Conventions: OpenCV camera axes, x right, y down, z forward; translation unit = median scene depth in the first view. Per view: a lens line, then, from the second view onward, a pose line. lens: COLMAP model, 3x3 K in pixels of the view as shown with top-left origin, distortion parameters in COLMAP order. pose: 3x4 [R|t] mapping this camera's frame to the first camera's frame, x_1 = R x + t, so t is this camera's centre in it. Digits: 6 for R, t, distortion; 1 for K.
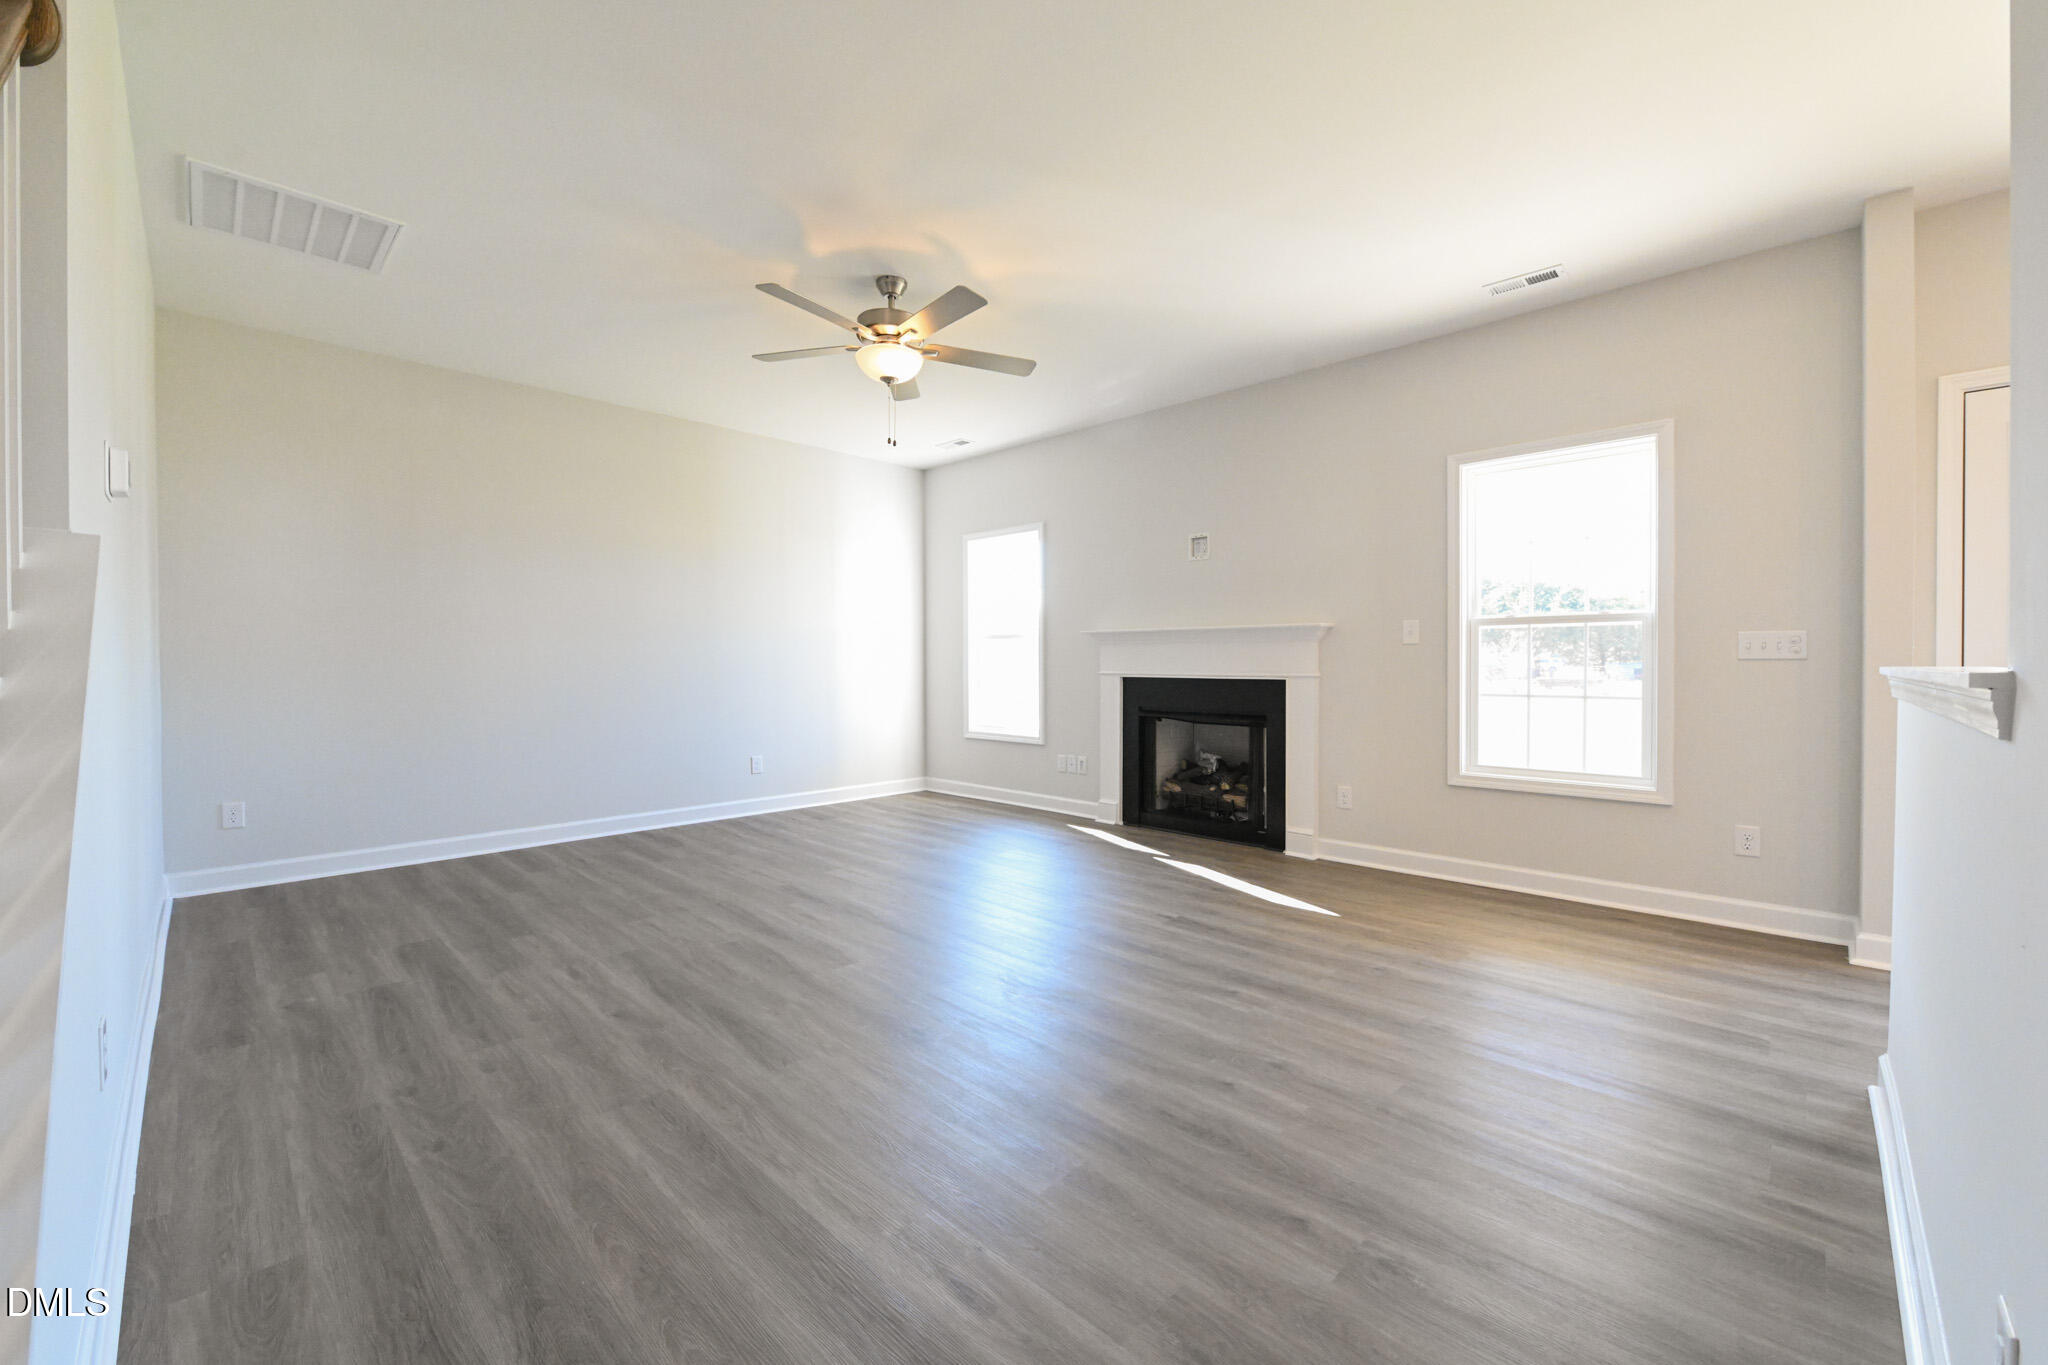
lens RADIAL K [[804.9, 0, 1022.7], [0, 804.9, 669.0], [0, 0, 1]] dist [-0.009106, -0.000249]
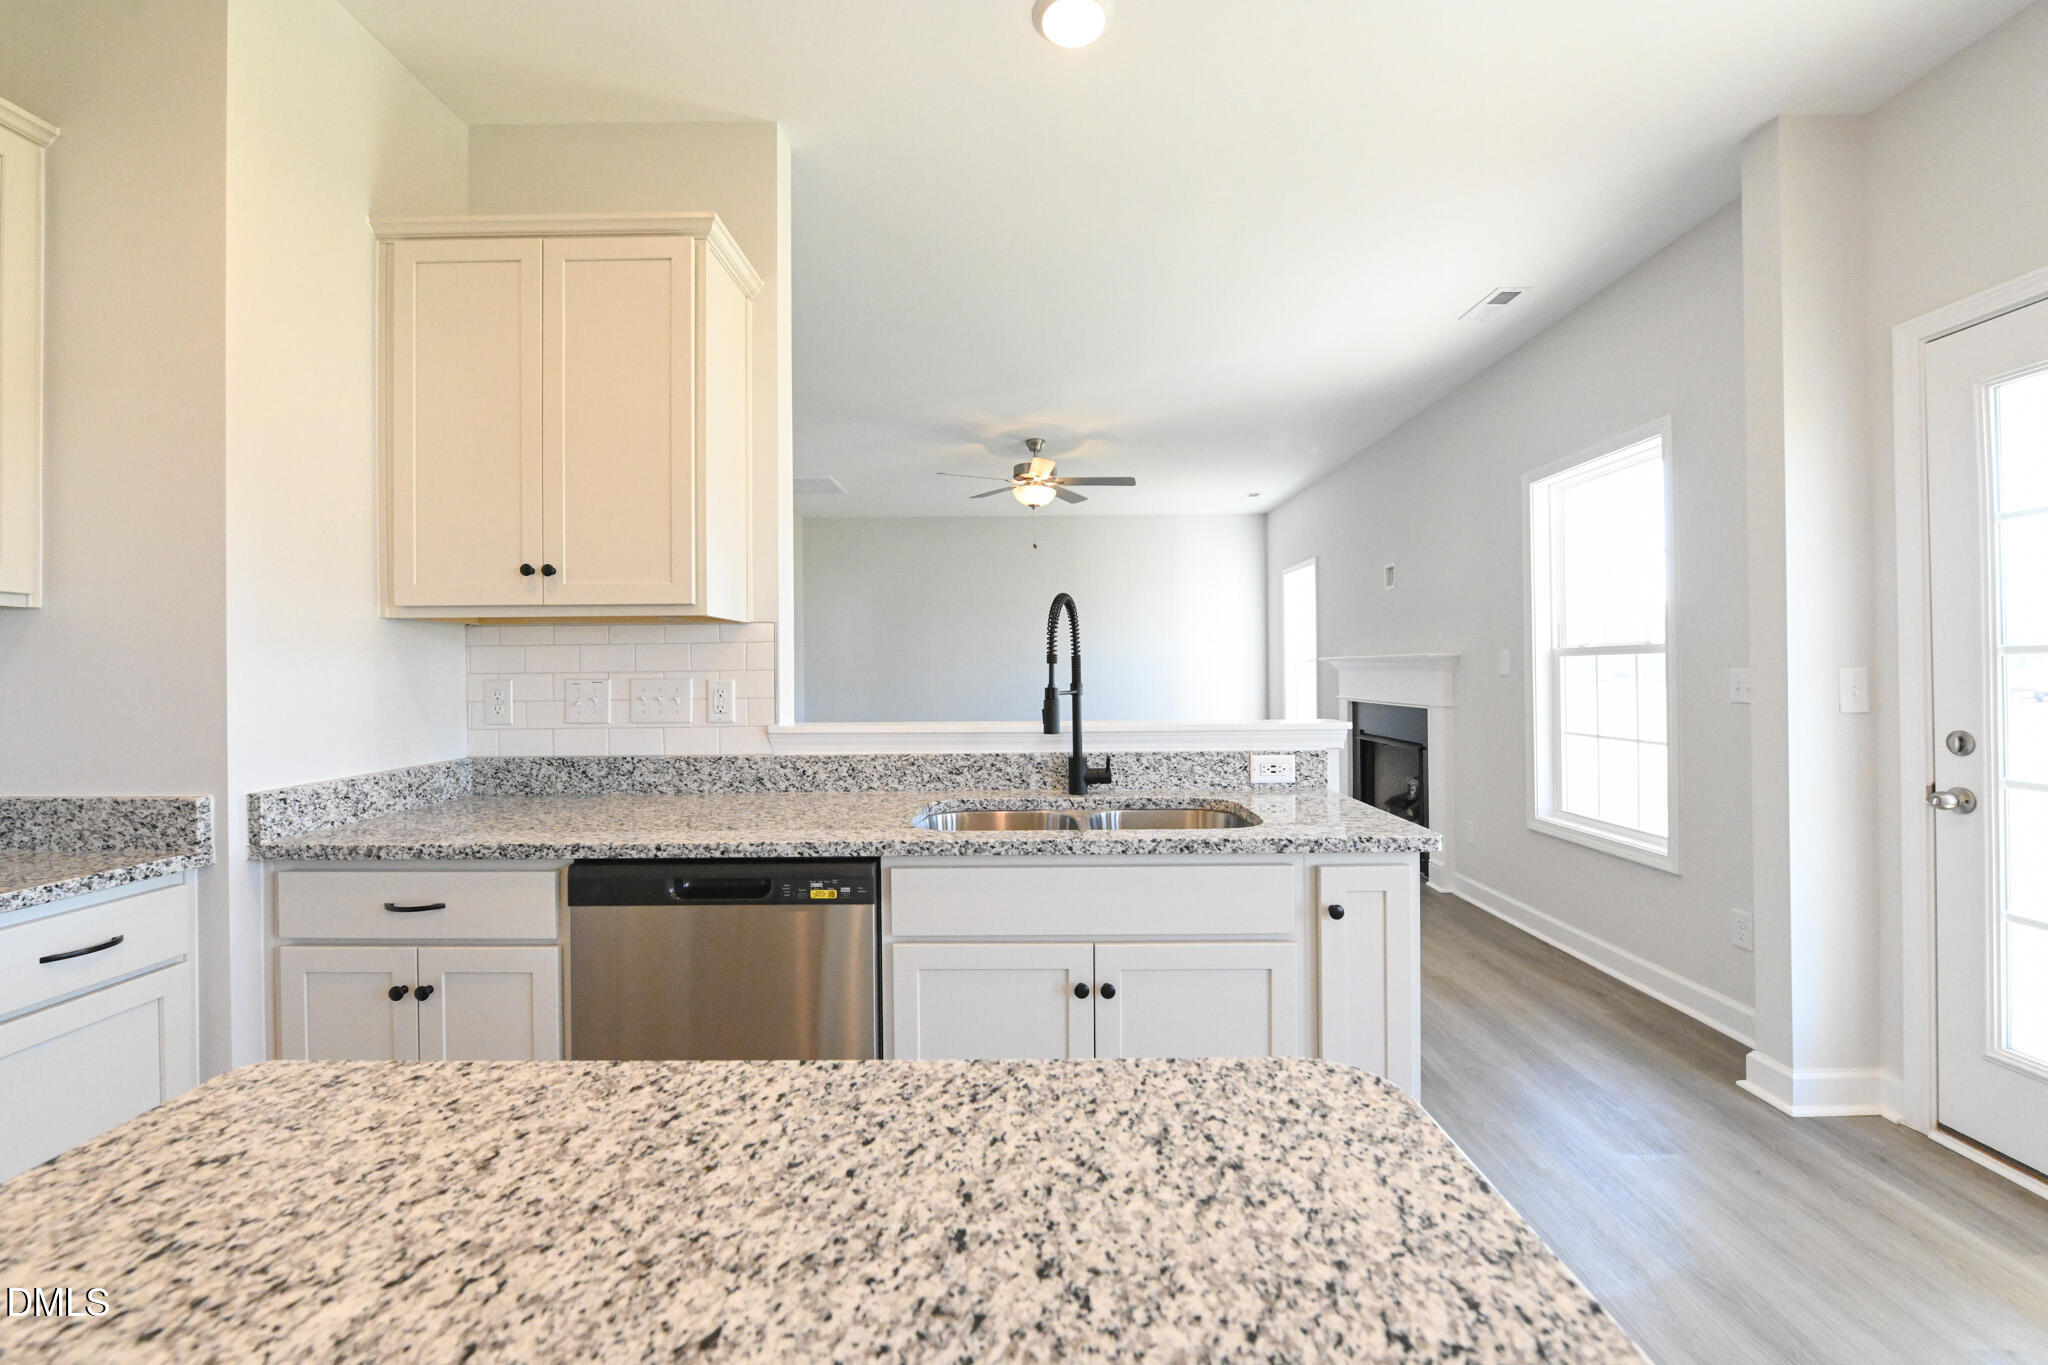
lens RADIAL K [[818.3, 0, 1022.7], [0, 818.3, 668.1], [0, 0, 1]] dist [-0.008464, -0.000745]
pose [[0.688266, -0.007101, -0.725423, 0.955896], [0.001143, 0.999961, -0.008704, -0.039183], [0.725457, 0.005162, 0.688248, -0.084389]]
